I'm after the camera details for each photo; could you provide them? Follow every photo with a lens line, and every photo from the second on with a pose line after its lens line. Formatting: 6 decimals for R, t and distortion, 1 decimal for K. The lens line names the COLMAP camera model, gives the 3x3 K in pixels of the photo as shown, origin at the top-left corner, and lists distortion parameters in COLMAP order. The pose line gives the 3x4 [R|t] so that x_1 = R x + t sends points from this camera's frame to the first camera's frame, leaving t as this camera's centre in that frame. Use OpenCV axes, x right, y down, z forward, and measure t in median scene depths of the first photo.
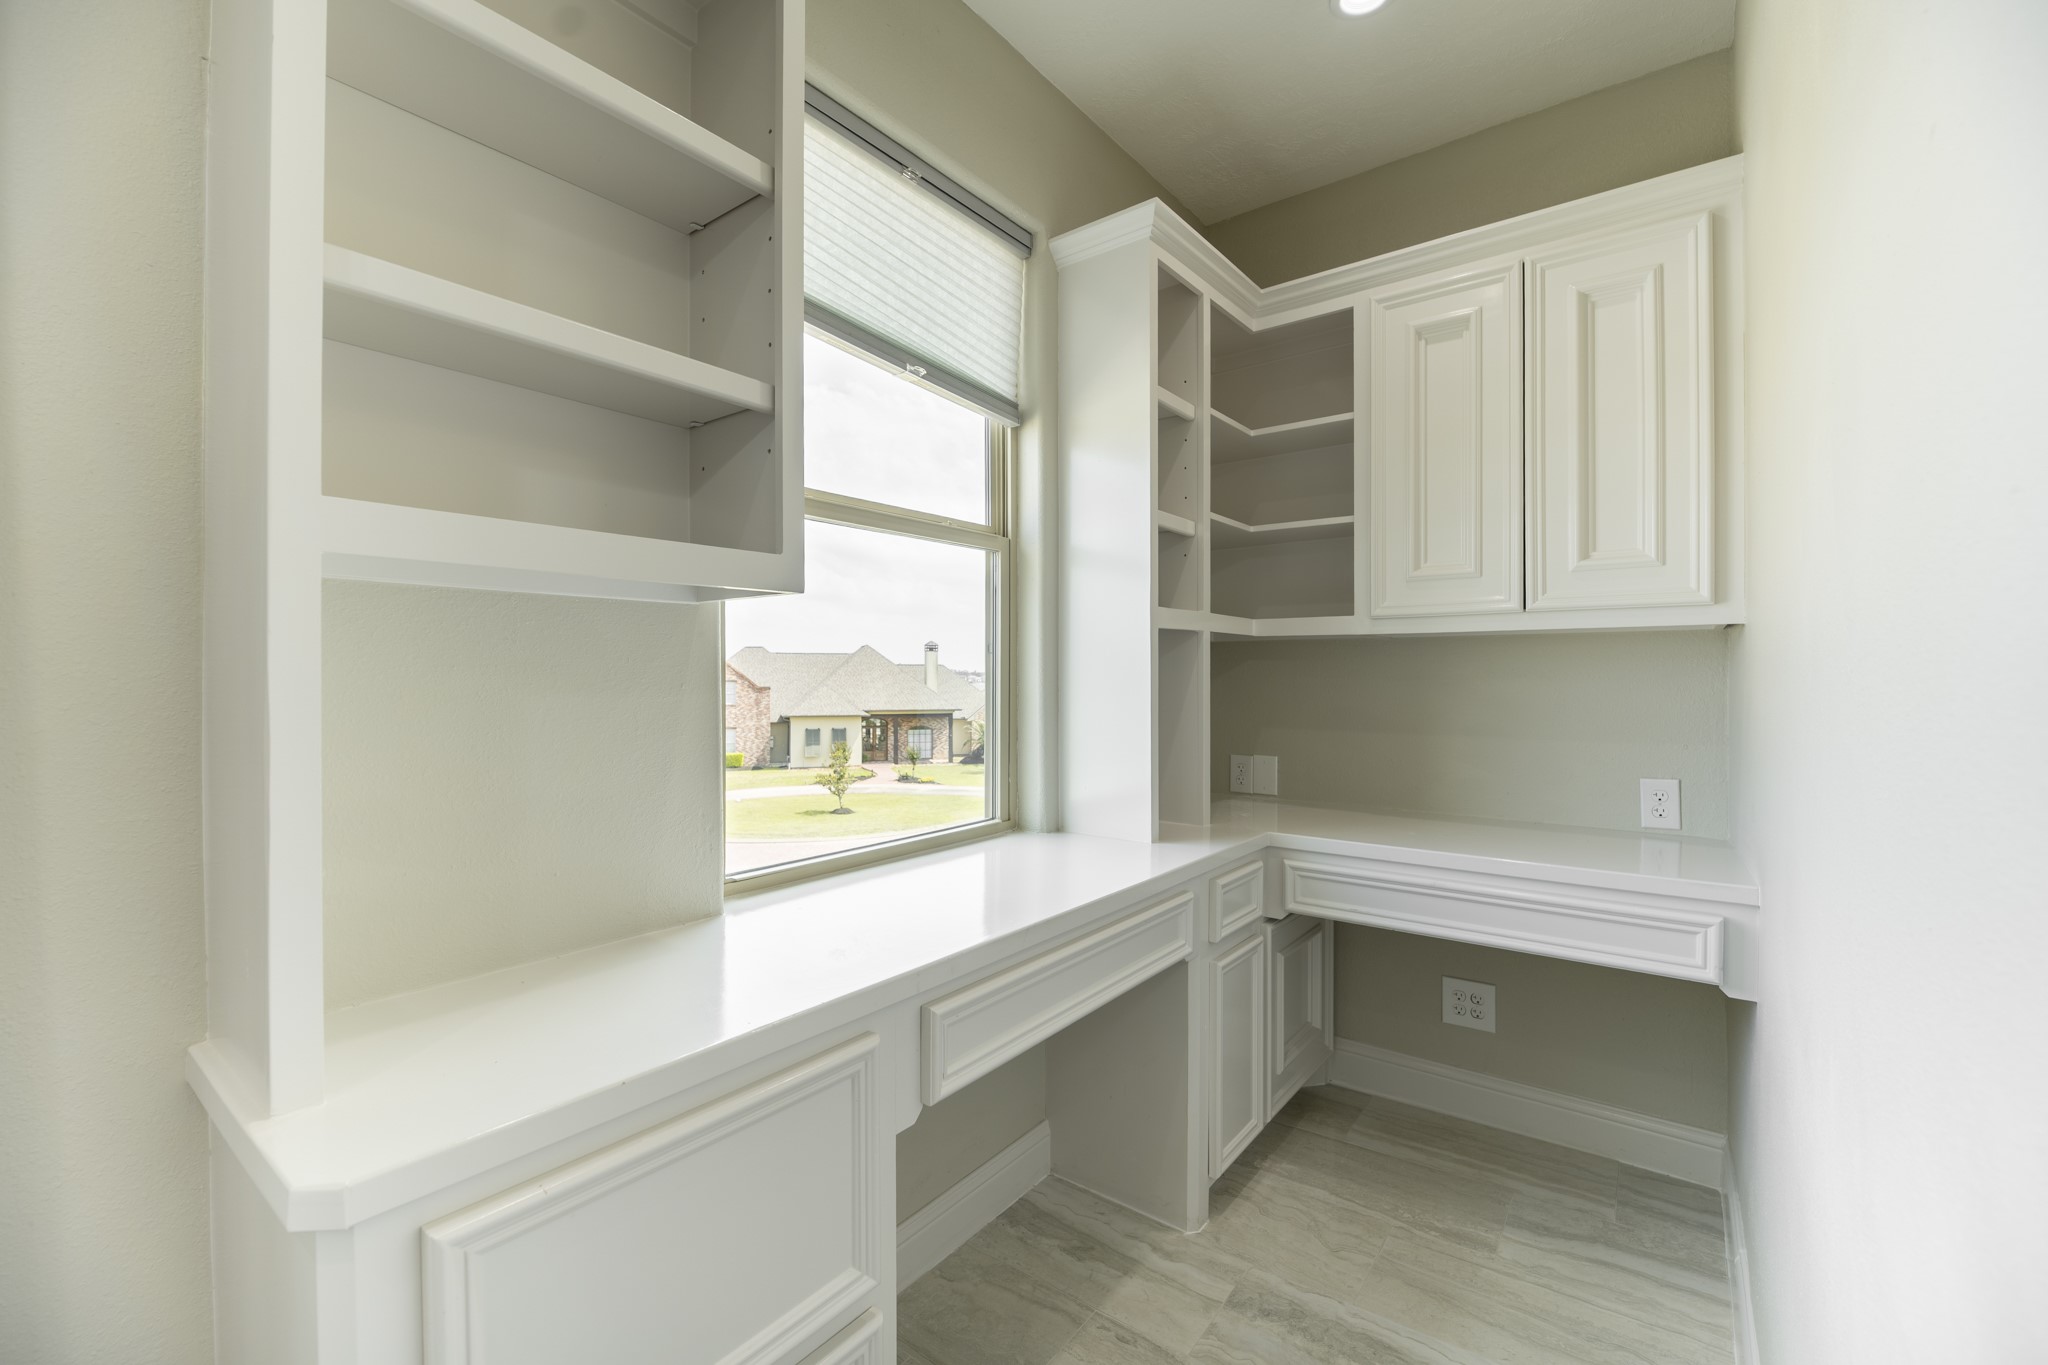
lens RADIAL K [[836.5, 0, 1025.2], [0, 836.5, 681.1], [0, 0, 1]] dist [-0.021094, -0.000362]
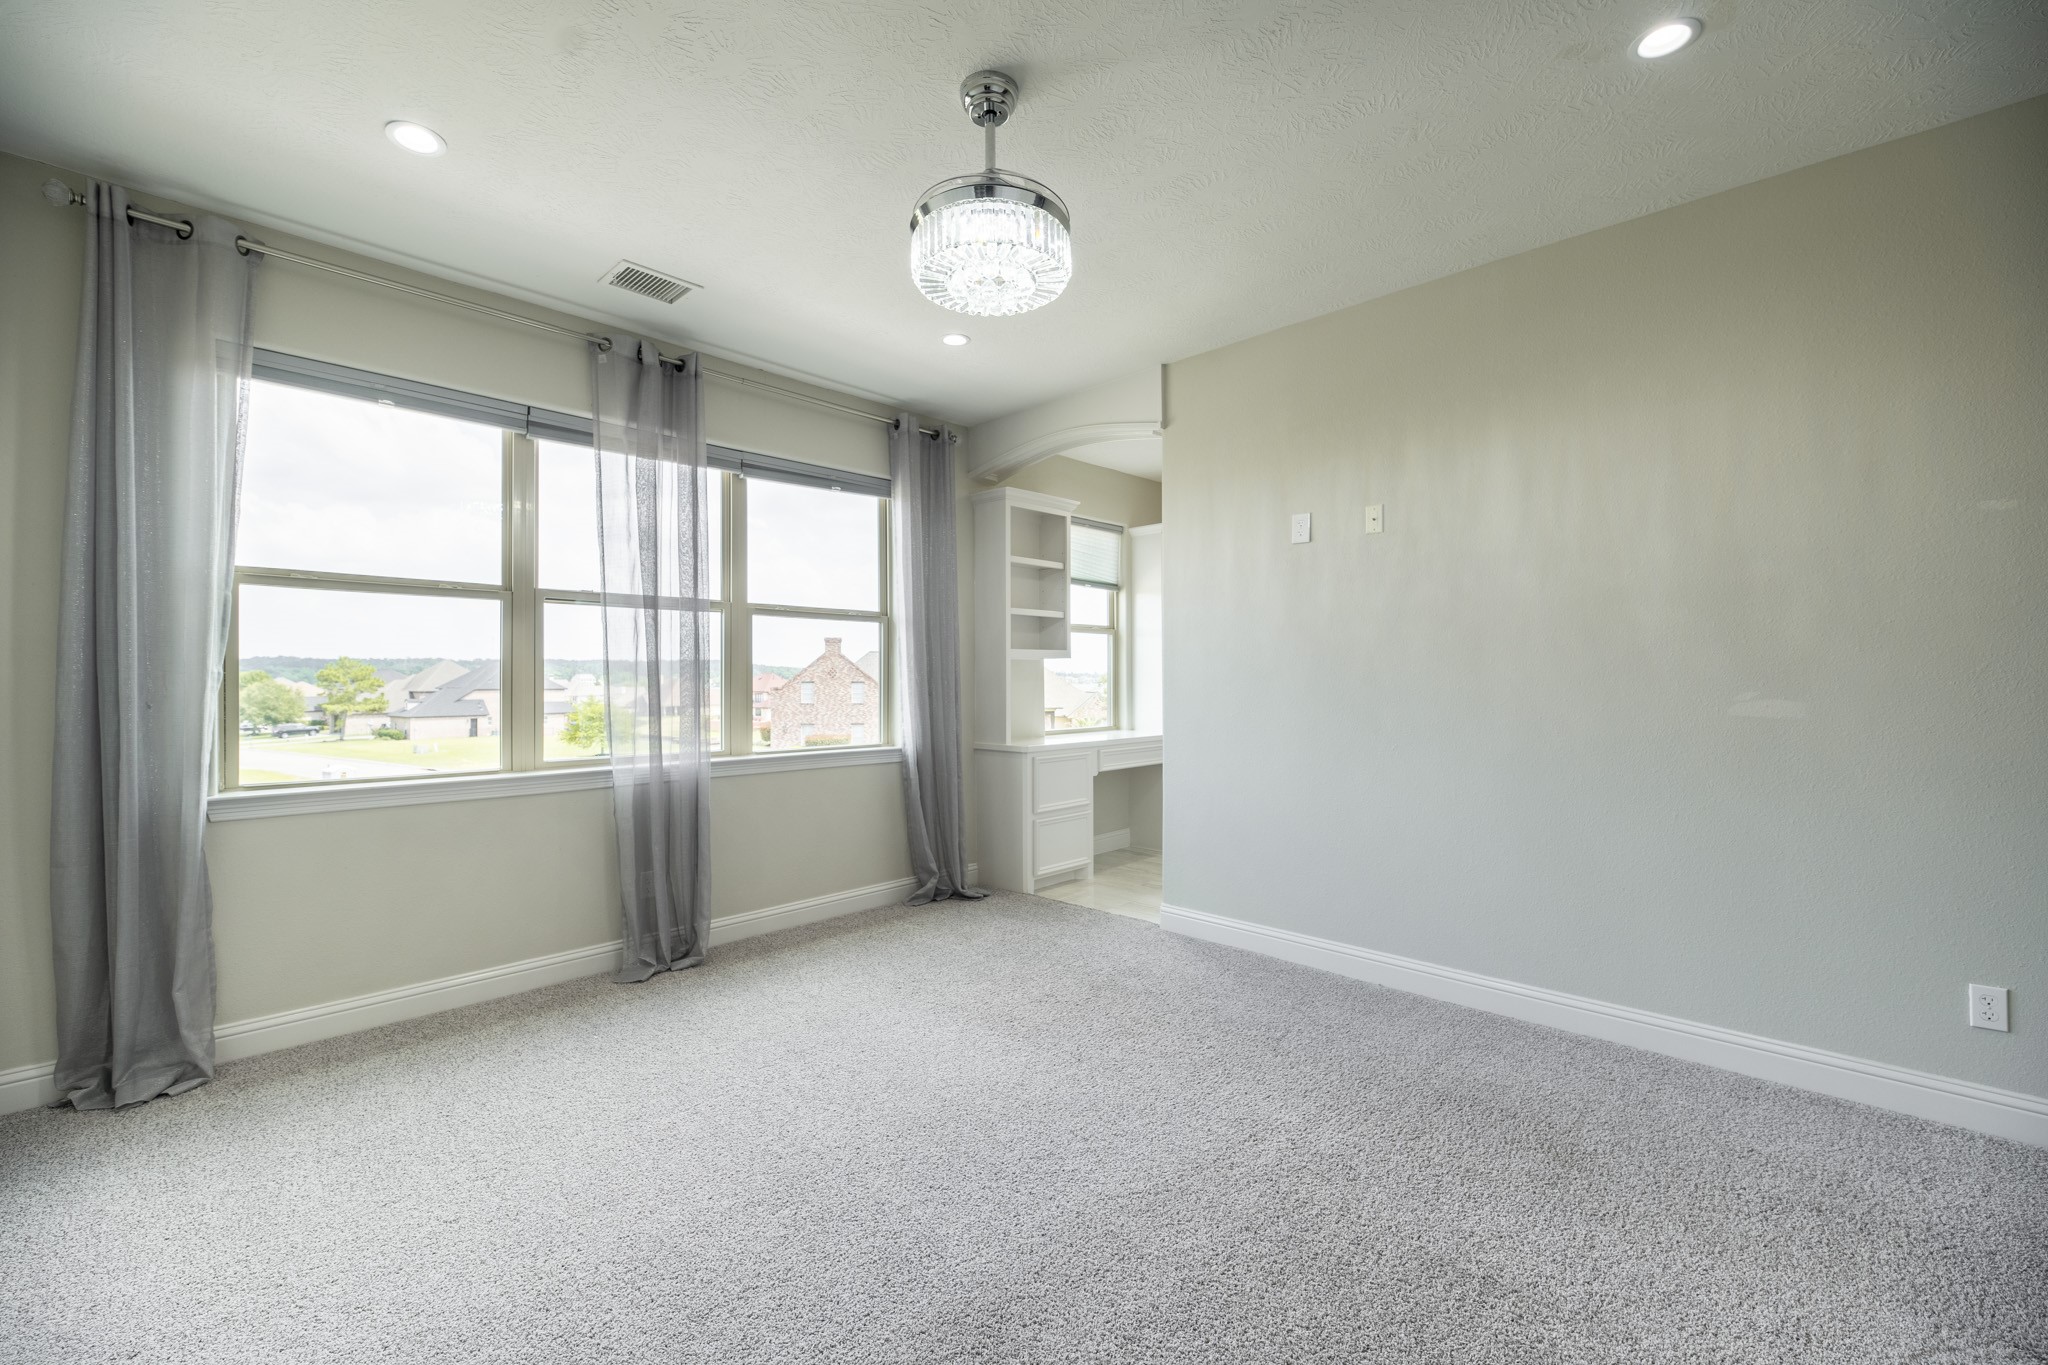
lens RADIAL K [[836.5, 0, 1027.9], [0, 836.5, 679.6], [0, 0, 1]] dist [-0.021094, -0.000362]
pose [[0.994159, -0.004159, -0.107848, -0.008436], [0.003708, 0.999984, -0.004385, 0.021480], [0.107865, 0.003959, 0.994158, -2.103915]]
